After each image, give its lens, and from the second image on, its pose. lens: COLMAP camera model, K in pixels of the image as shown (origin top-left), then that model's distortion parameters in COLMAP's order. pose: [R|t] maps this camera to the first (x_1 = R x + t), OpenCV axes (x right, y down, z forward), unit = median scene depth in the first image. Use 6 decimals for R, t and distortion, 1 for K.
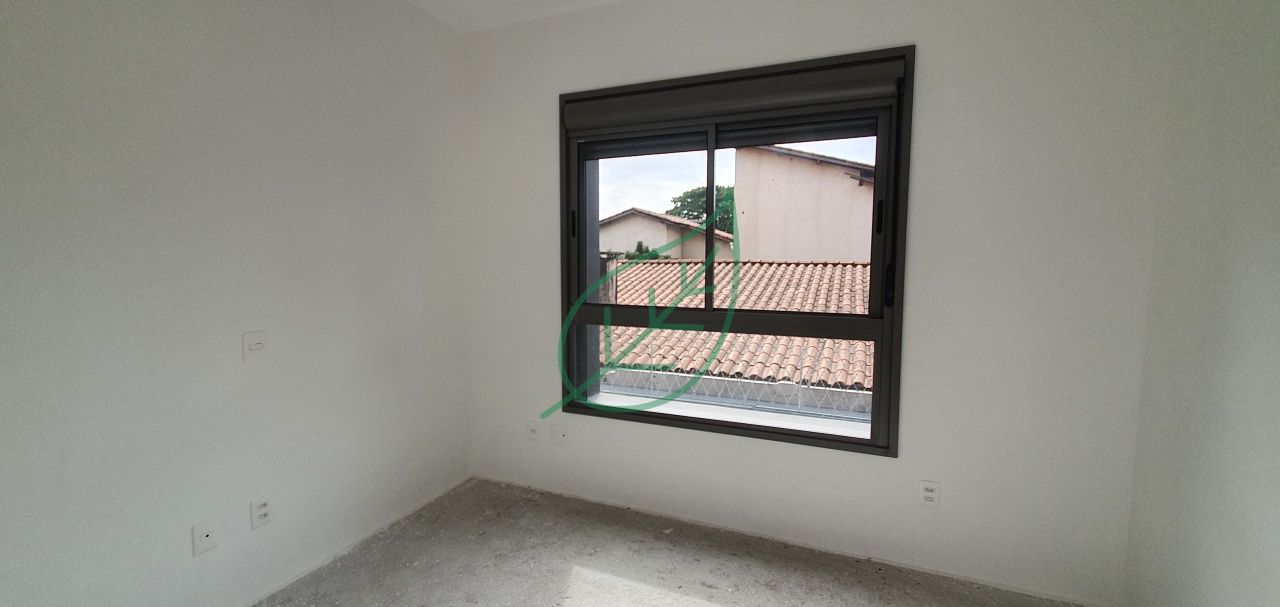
lens RADIAL K [[598.0, 0, 639.4], [0, 598.0, 304.2], [0, 0, 1]] dist [-0.001372, -0.000044]
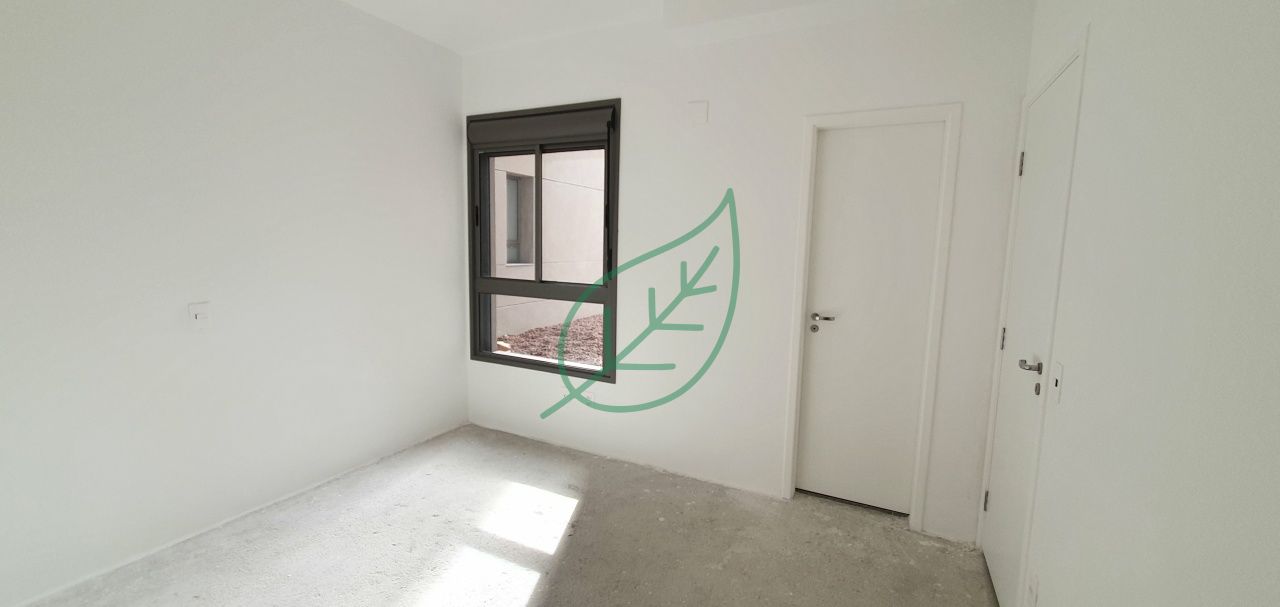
lens RADIAL K [[516.9, 0, 640.4], [0, 516.9, 303.2], [0, 0, 1]] dist [0.002008, 0.000016]
pose [[0.999453, 0.030849, -0.011938, 0.315466], [-0.030486, 0.999100, 0.029479, 0.013861], [0.012837, -0.029099, 0.999494, -0.154707]]
